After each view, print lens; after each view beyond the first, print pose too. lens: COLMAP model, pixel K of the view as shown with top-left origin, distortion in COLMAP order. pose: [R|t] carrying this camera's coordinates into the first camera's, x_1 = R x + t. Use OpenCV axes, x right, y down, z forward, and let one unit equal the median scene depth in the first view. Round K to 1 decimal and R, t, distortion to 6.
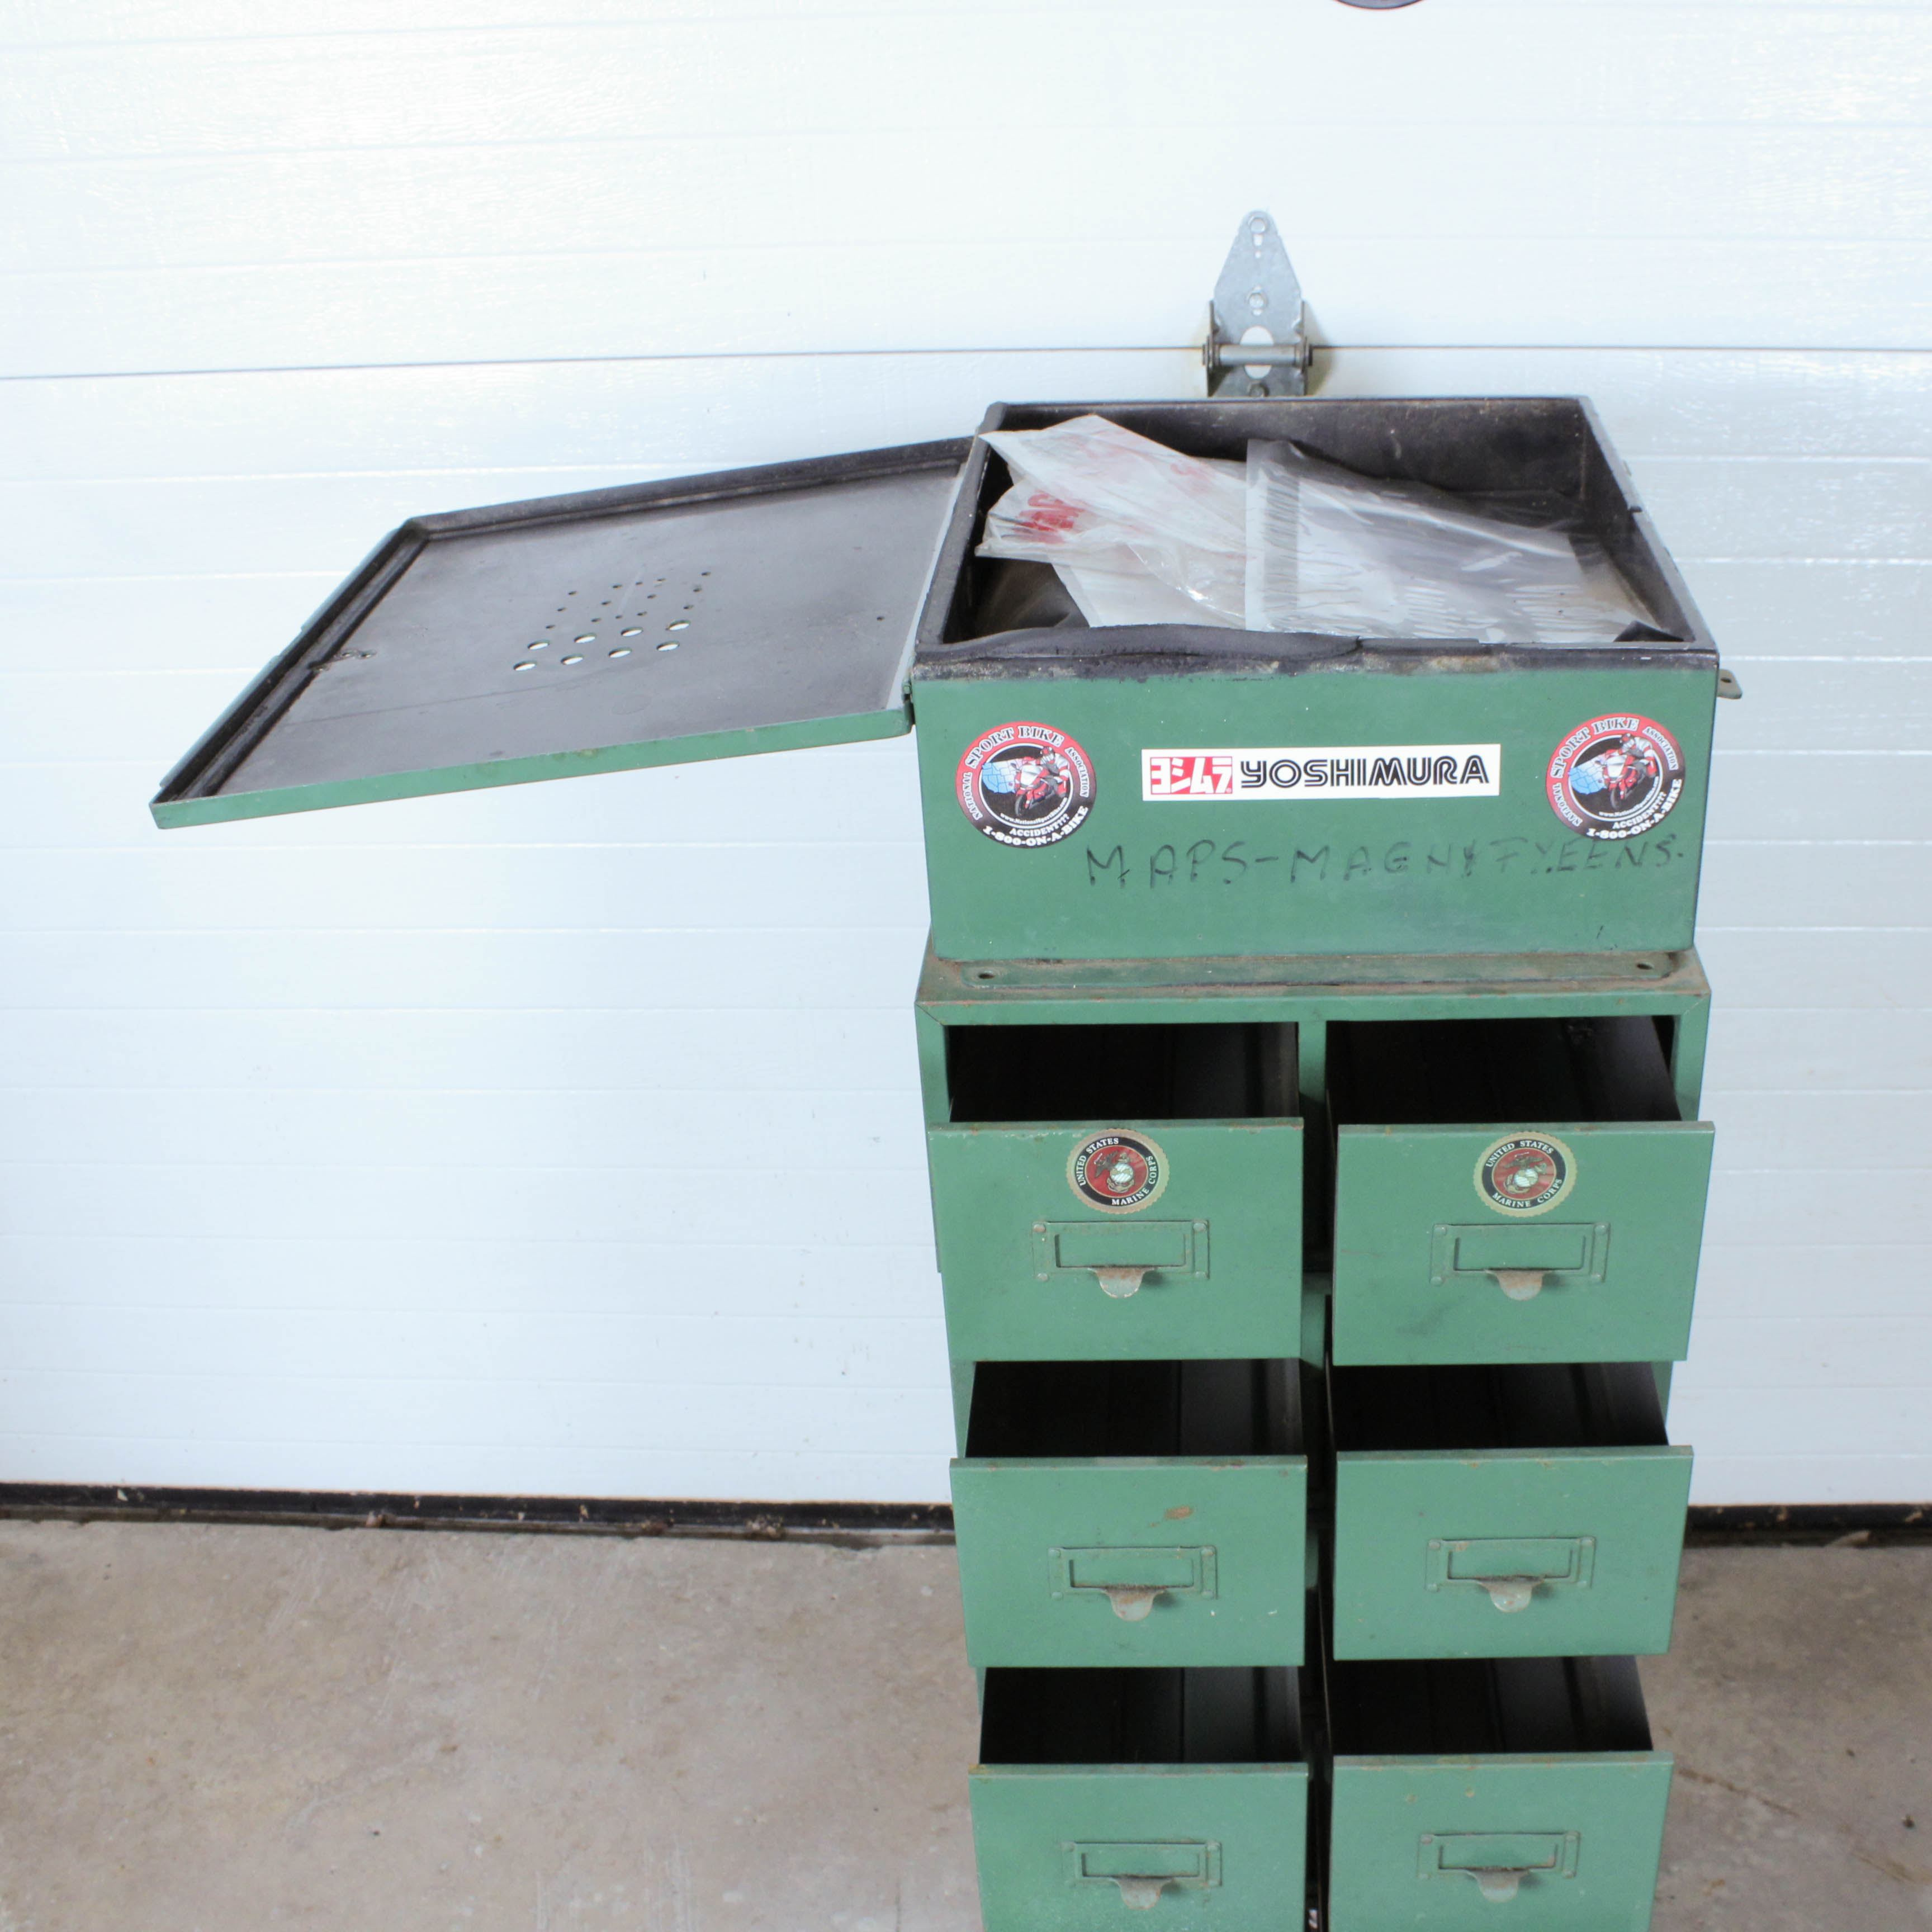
lens RADIAL K [[2358.5, 0, 1141.0], [0, 2358.5, 996.3], [0, 0, 1]] dist [-0.116214, 0.000000]
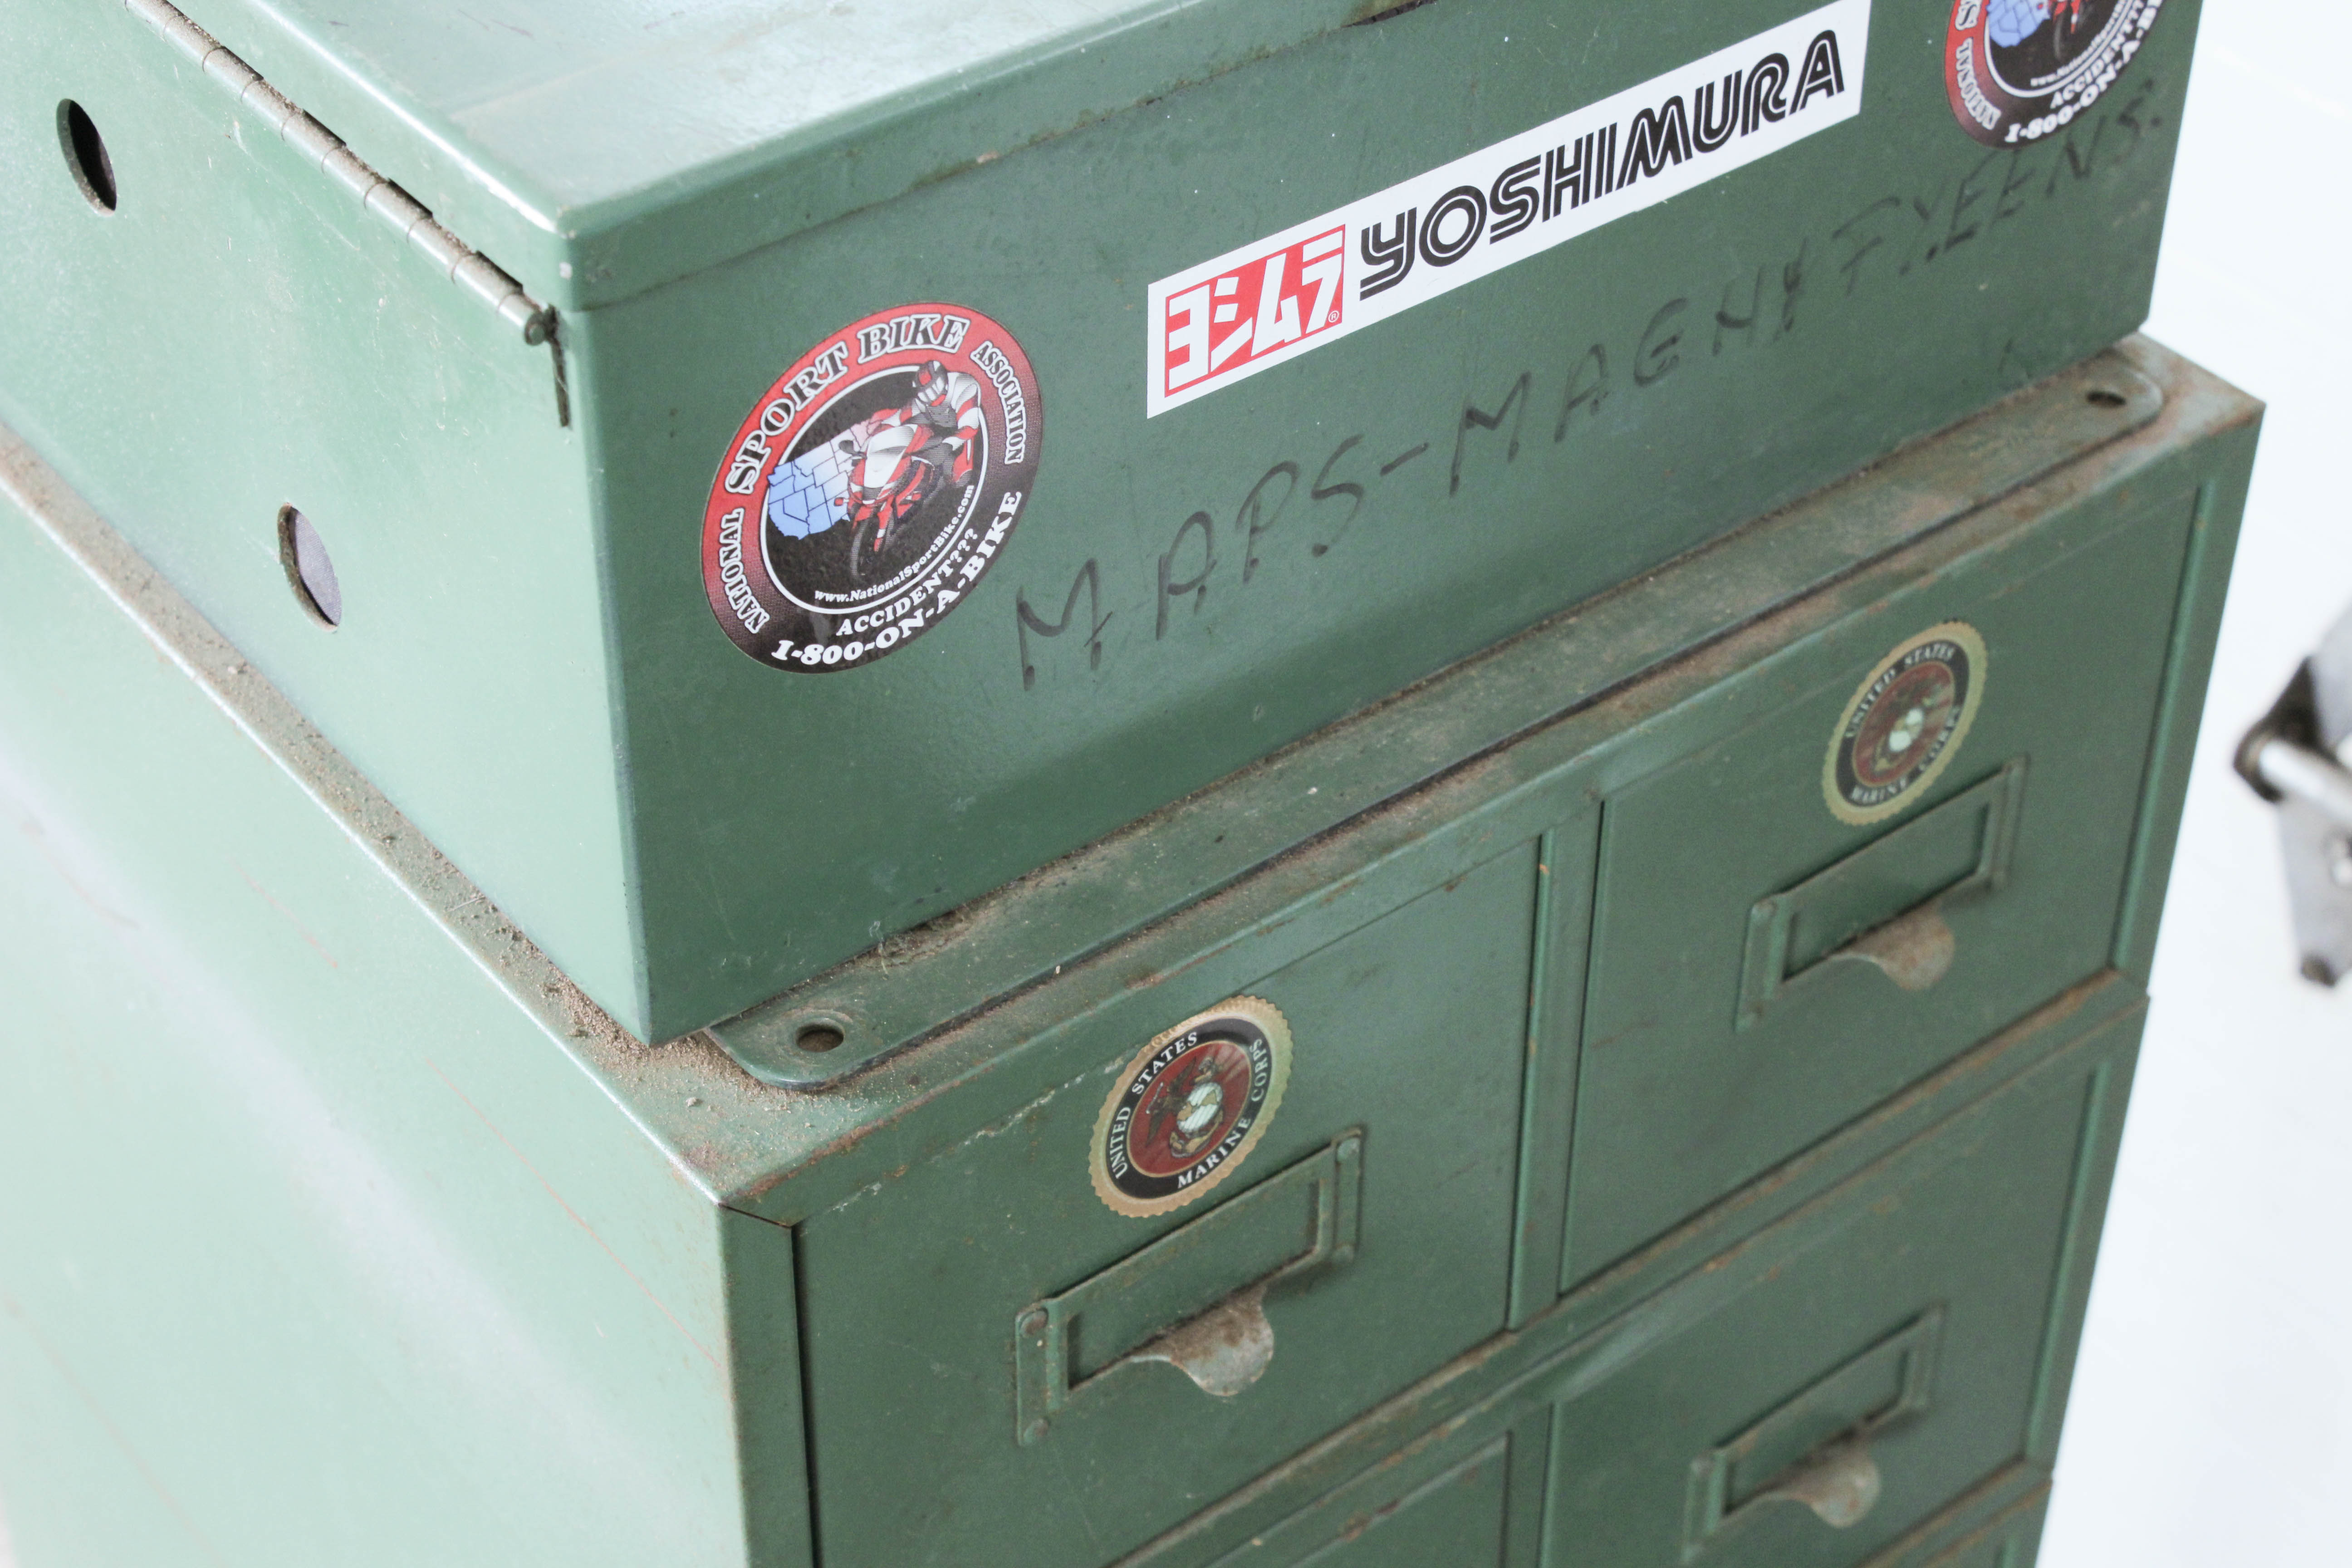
lens RADIAL K [[4243.7, 0, 1178.9], [0, 4243.7, 775.4], [0, 0, 1]] dist [0.030189, 0.000000]
pose [[0.771877, -0.368170, 0.518321, -0.340544], [0.294768, 0.929583, 0.221330, -0.170534], [-0.563310, -0.018055, 0.826049, 0.462903]]
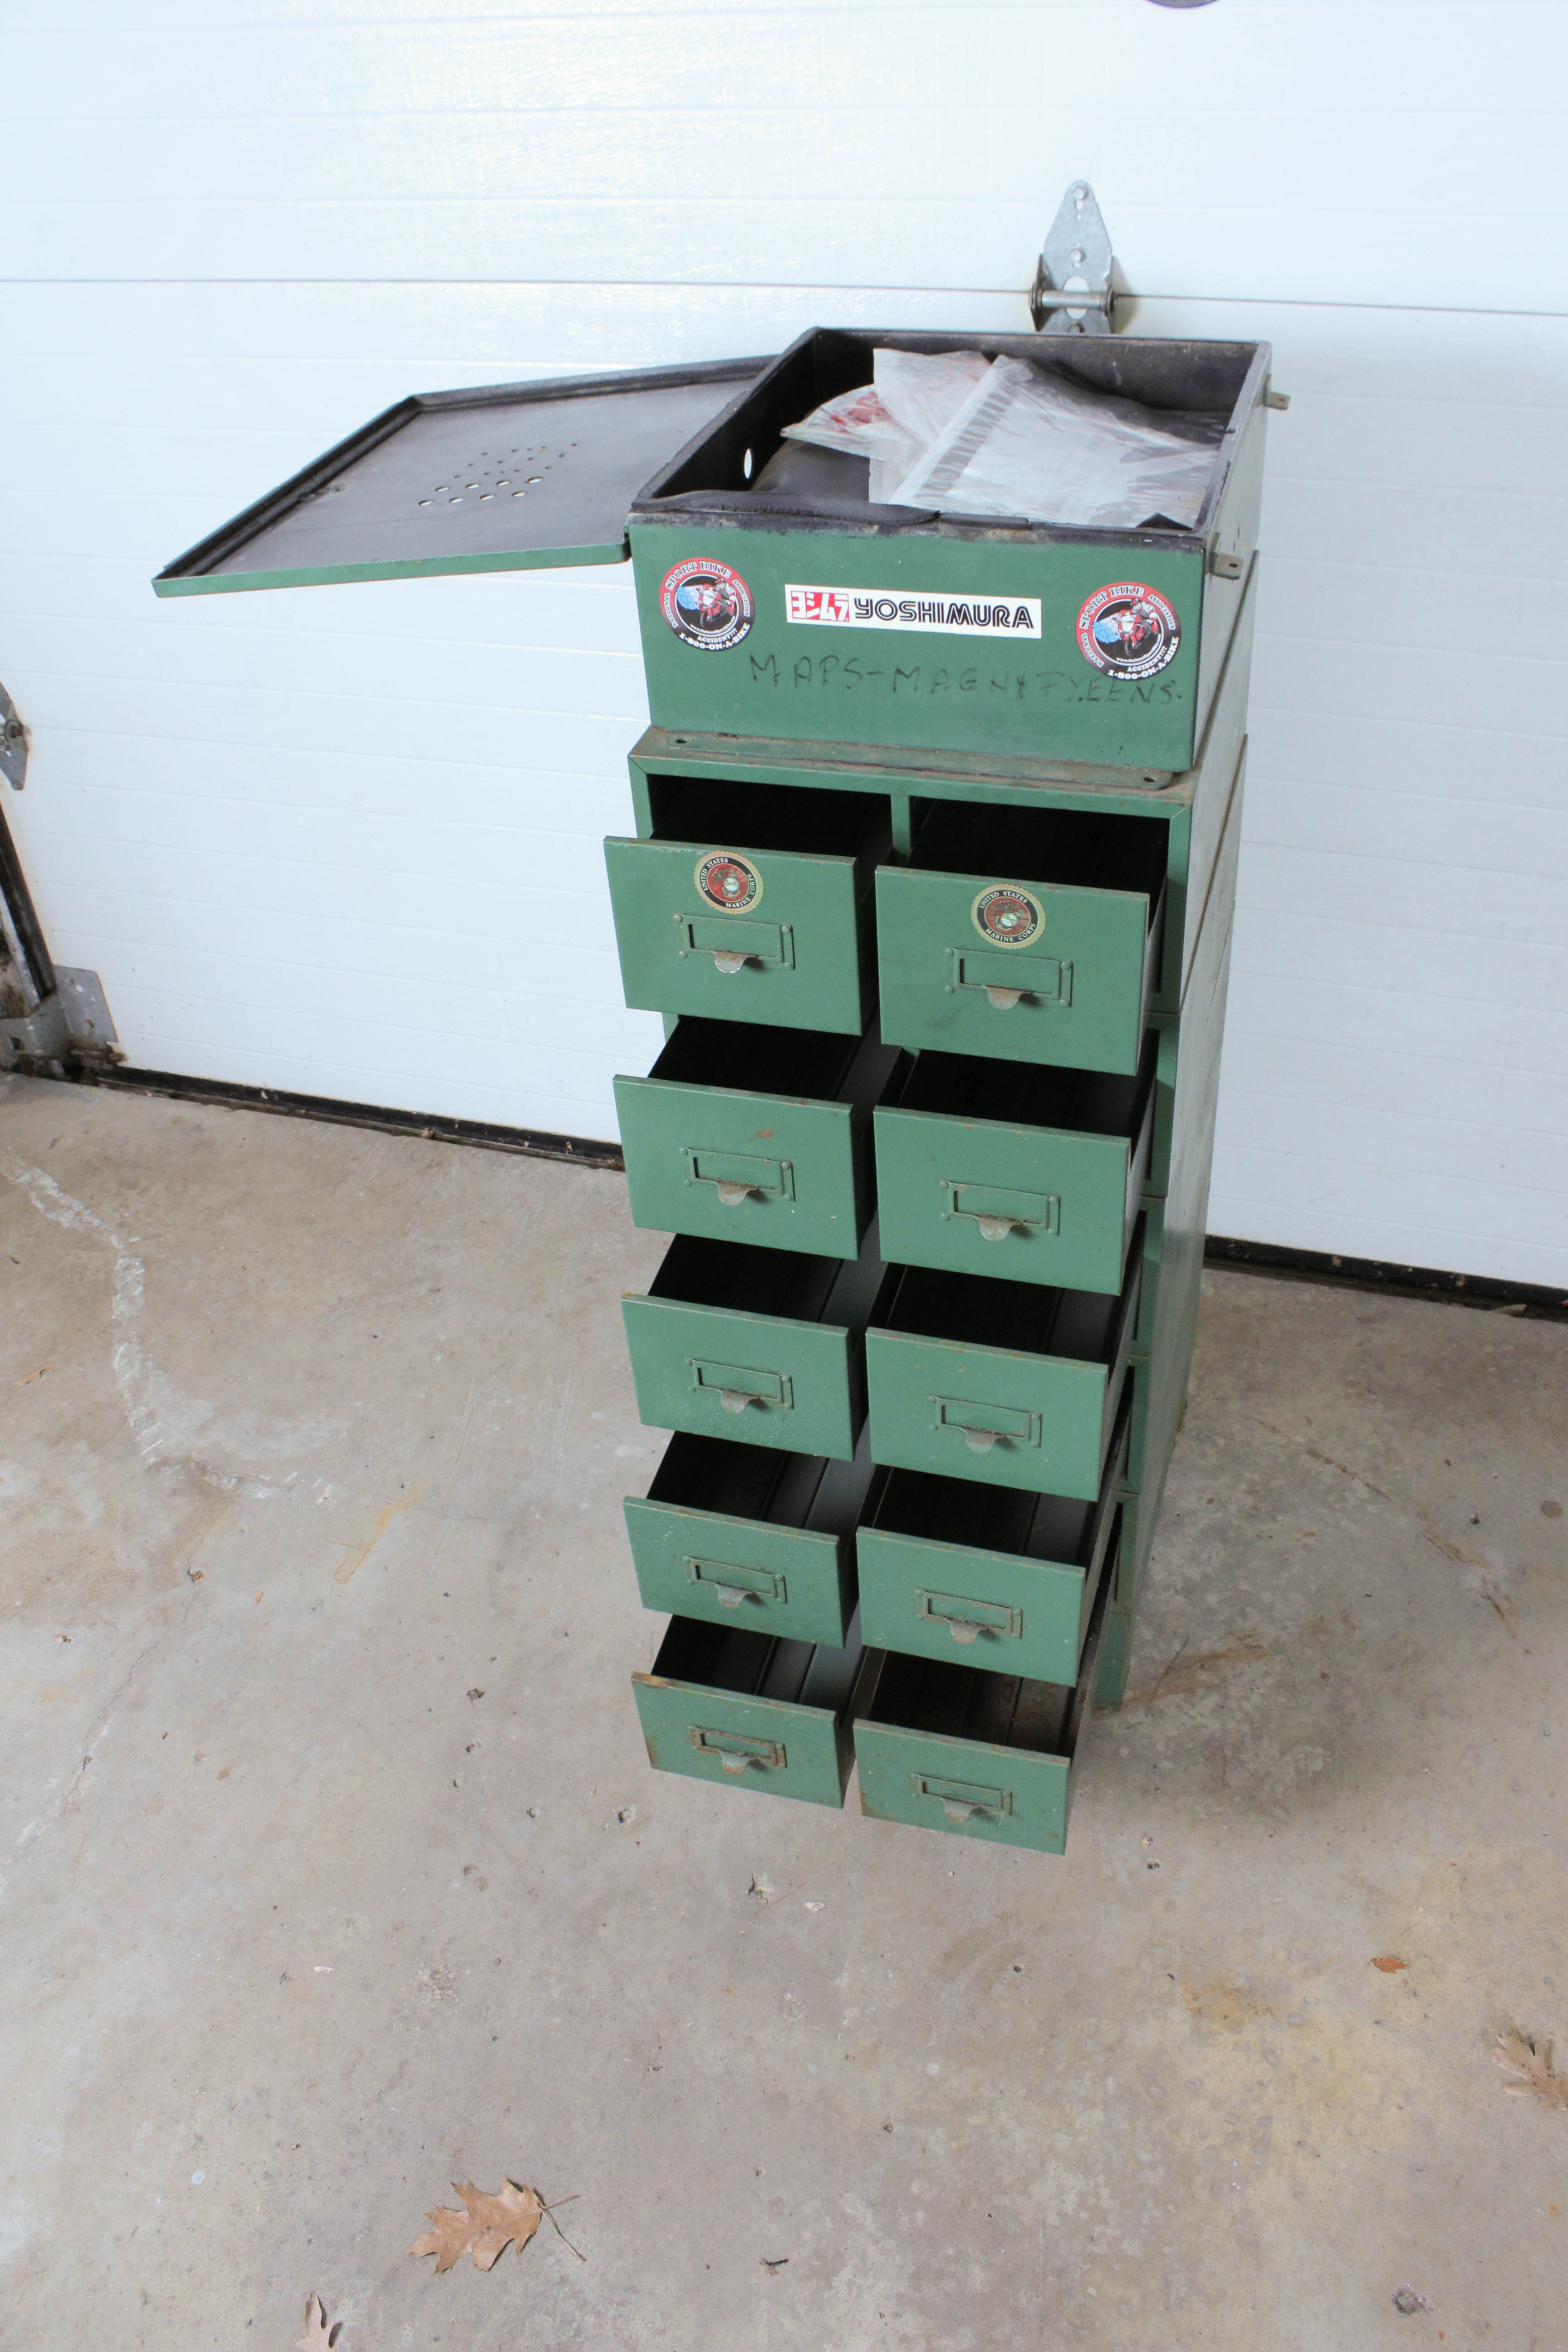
lens RADIAL K [[1918.6, 0, 781.8], [0, 1918.6, 1148.9], [0, 0, 1]] dist [-0.146901, 0.106039]
pose [[0.962367, 0.140361, -0.232696, 0.296259], [-0.100998, 0.979687, 0.173242, 0.026849], [0.252286, -0.143221, 0.956995, -0.110732]]
